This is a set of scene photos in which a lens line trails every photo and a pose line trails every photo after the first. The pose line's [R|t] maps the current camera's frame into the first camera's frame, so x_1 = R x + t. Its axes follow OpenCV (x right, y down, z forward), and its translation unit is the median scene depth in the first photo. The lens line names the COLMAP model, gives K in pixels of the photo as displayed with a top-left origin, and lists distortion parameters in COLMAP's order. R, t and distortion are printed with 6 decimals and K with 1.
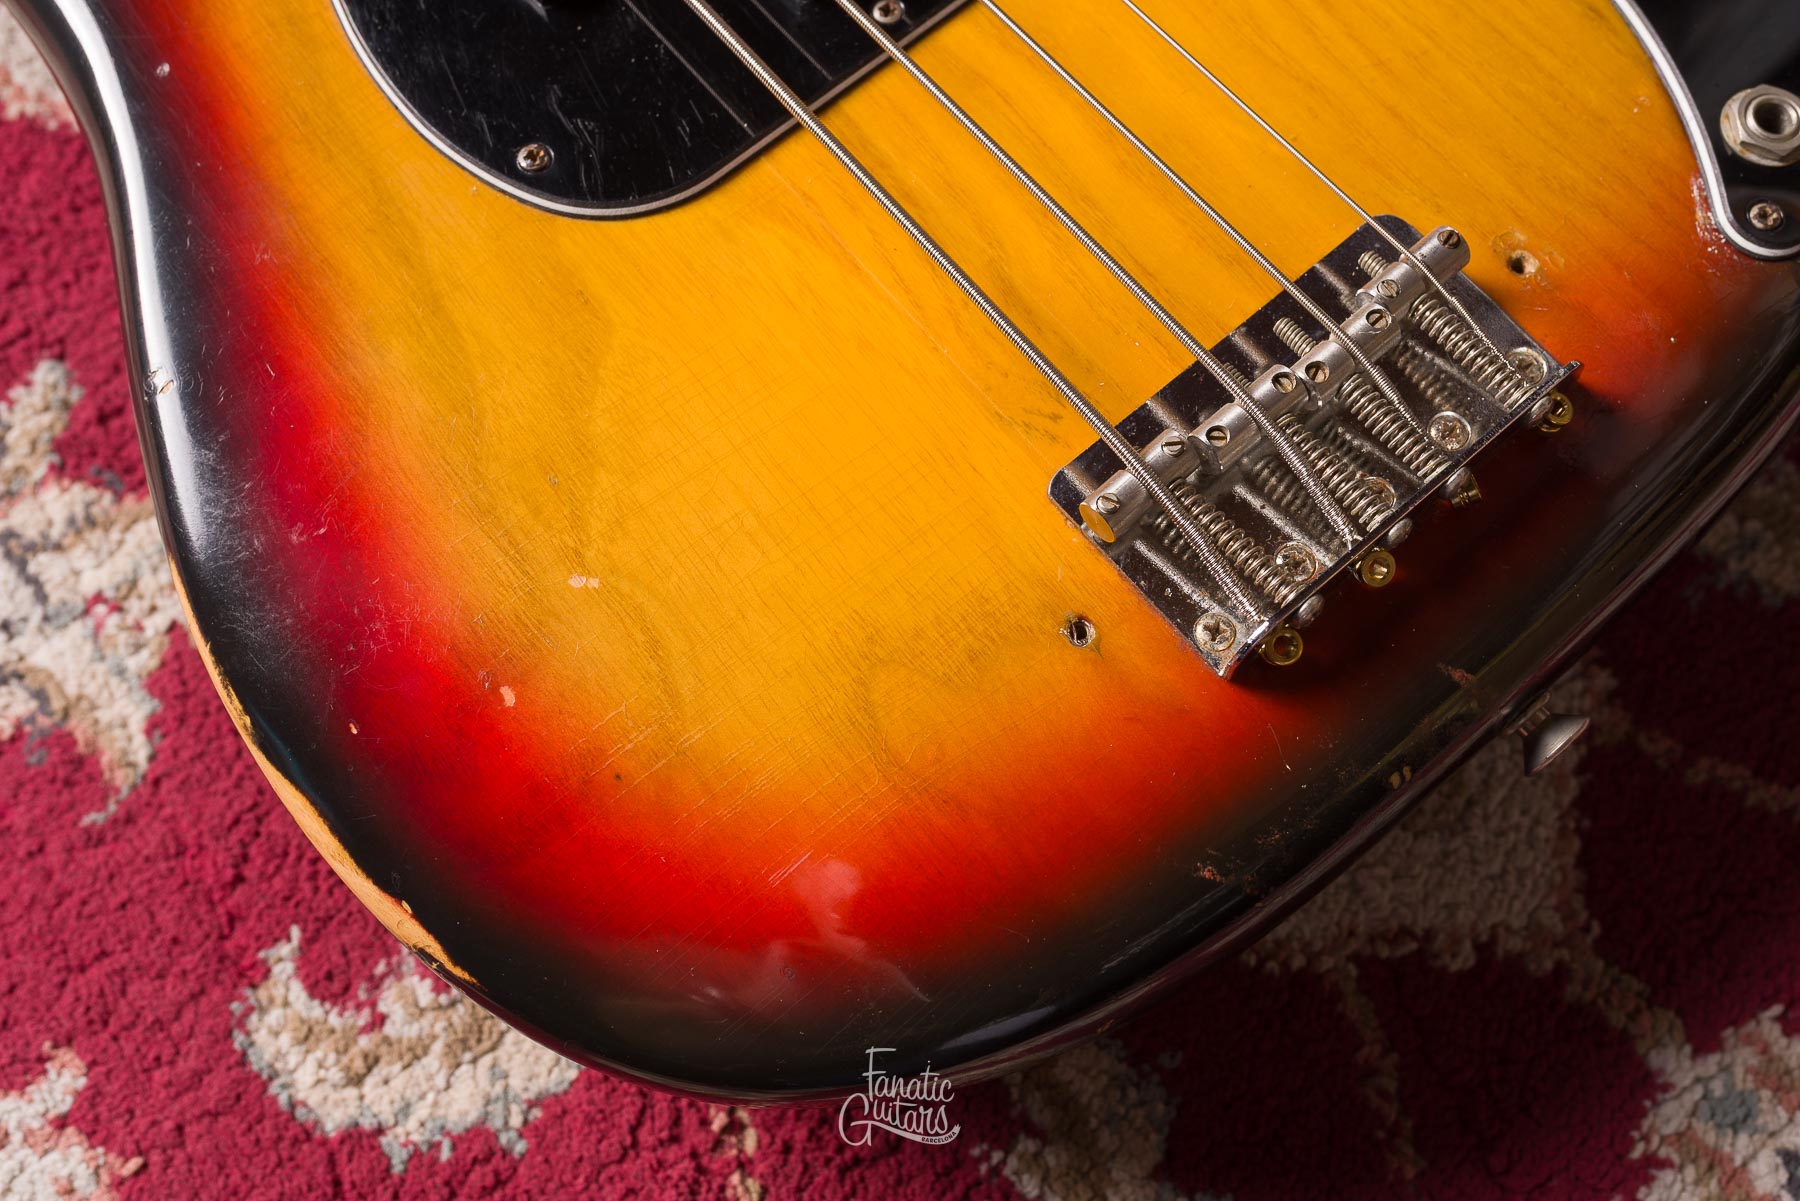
lens RADIAL K [[1803.3, 0, 907.1], [0, 1803.3, 599.2], [0, 0, 1]] dist [0.003187, 0.000000]
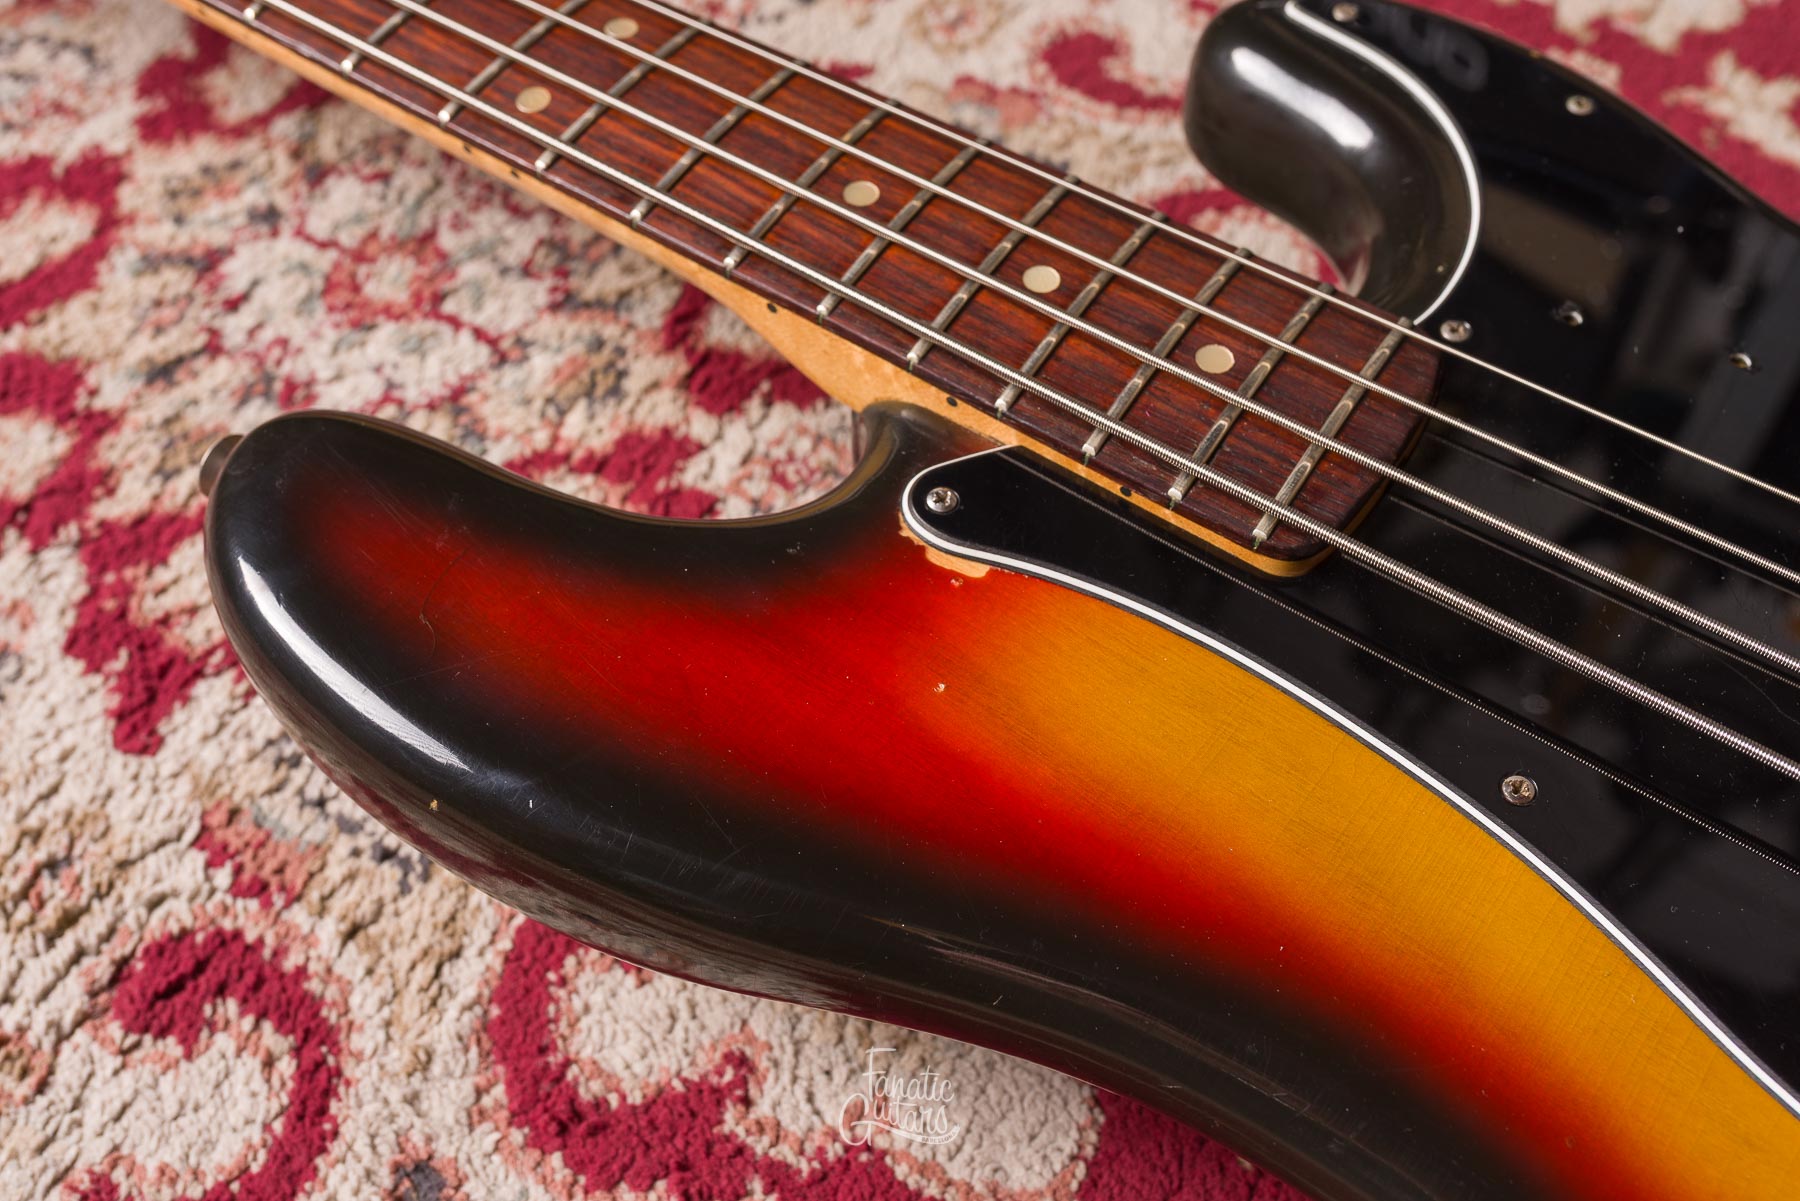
lens RADIAL K [[1803.3, 0, 900.6], [0, 1803.3, 603.3], [0, 0, 1]] dist [0.003187, 0.000000]
pose [[0.964687, -0.216478, 0.150055, -0.708307], [0.249178, 0.934694, -0.253490, -0.399821], [-0.085380, 0.281929, 0.955629, 0.185826]]
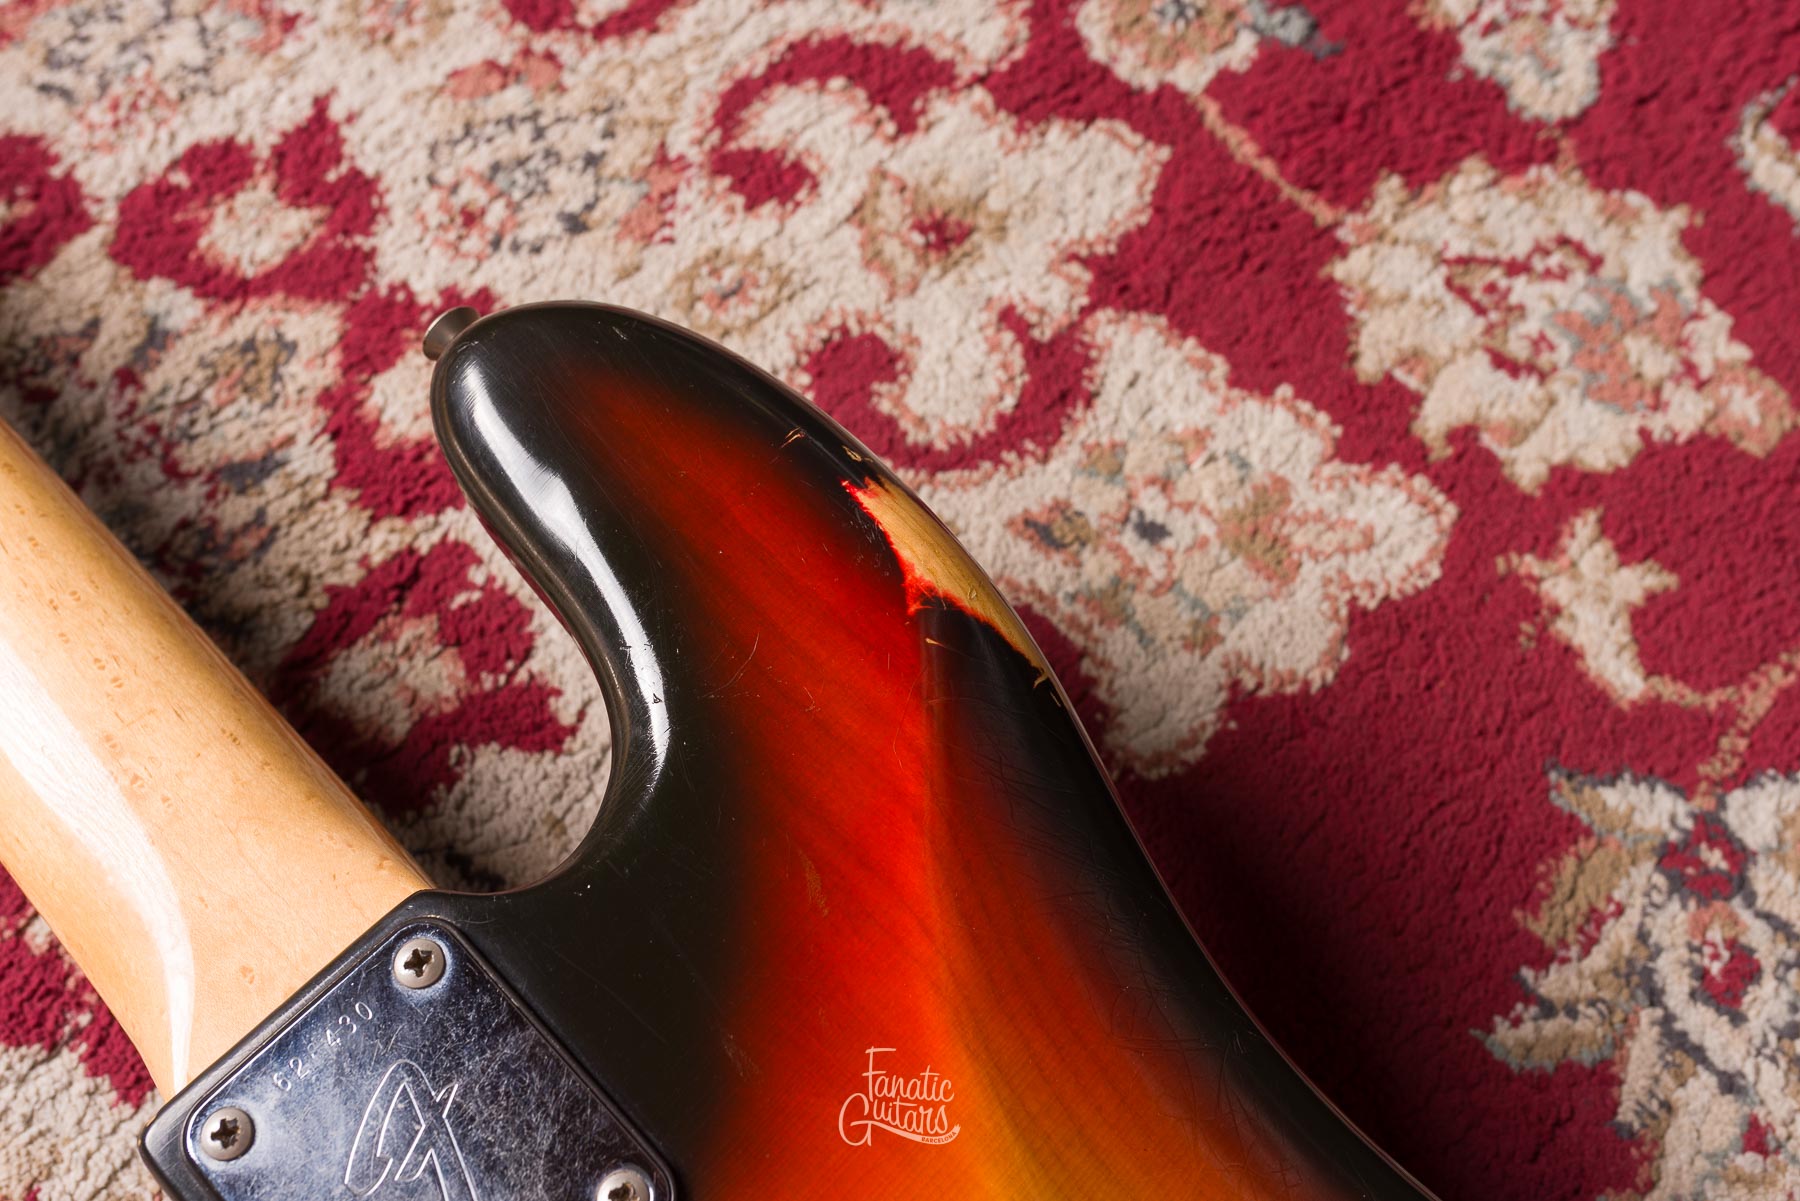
lens RADIAL K [[1803.3, 0, 903.1], [0, 1803.3, 593.8], [0, 0, 1]] dist [0.003187, 0.000000]
pose [[0.997607, -0.050155, 0.047582, -0.262782], [0.054106, 0.994848, -0.085737, -0.905567], [-0.043037, 0.088107, 0.995181, 0.191310]]
